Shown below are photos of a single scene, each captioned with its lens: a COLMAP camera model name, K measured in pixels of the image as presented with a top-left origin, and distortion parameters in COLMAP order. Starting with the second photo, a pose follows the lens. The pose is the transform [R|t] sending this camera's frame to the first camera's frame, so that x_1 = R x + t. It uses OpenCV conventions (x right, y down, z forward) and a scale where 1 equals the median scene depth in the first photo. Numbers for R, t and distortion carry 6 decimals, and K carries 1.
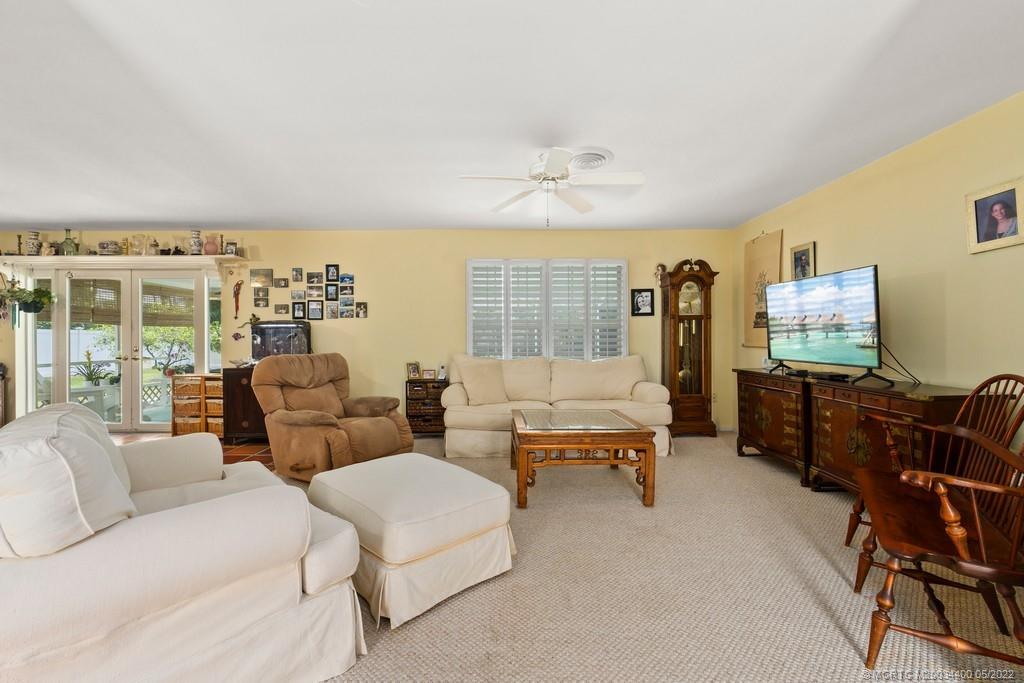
lens RADIAL K [[443.8, 0, 512.0], [0, 443.8, 341.5], [0, 0, 1]] dist [-0.001385, -0.000046]
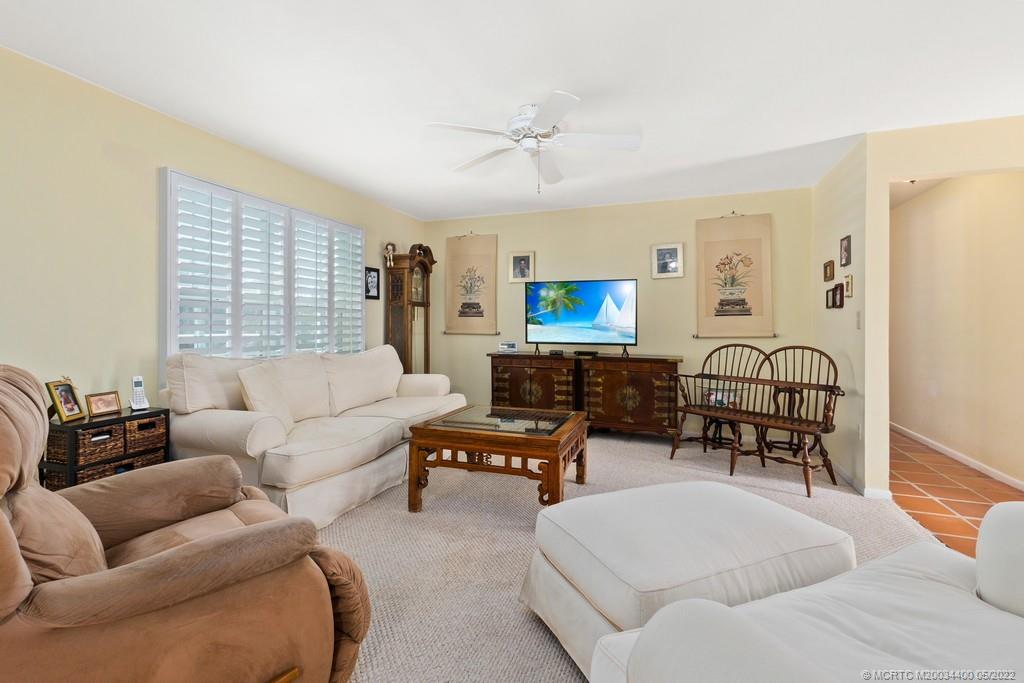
lens RADIAL K [[461.7, 0, 510.4], [0, 461.7, 328.0], [0, 0, 1]] dist [-0.000732, -0.000031]
pose [[0.369995, 0.002186, 0.929031, -0.480732], [0.002964, 0.999989, -0.003534, 0.002110], [-0.929029, 0.004061, 0.369984, 0.464919]]
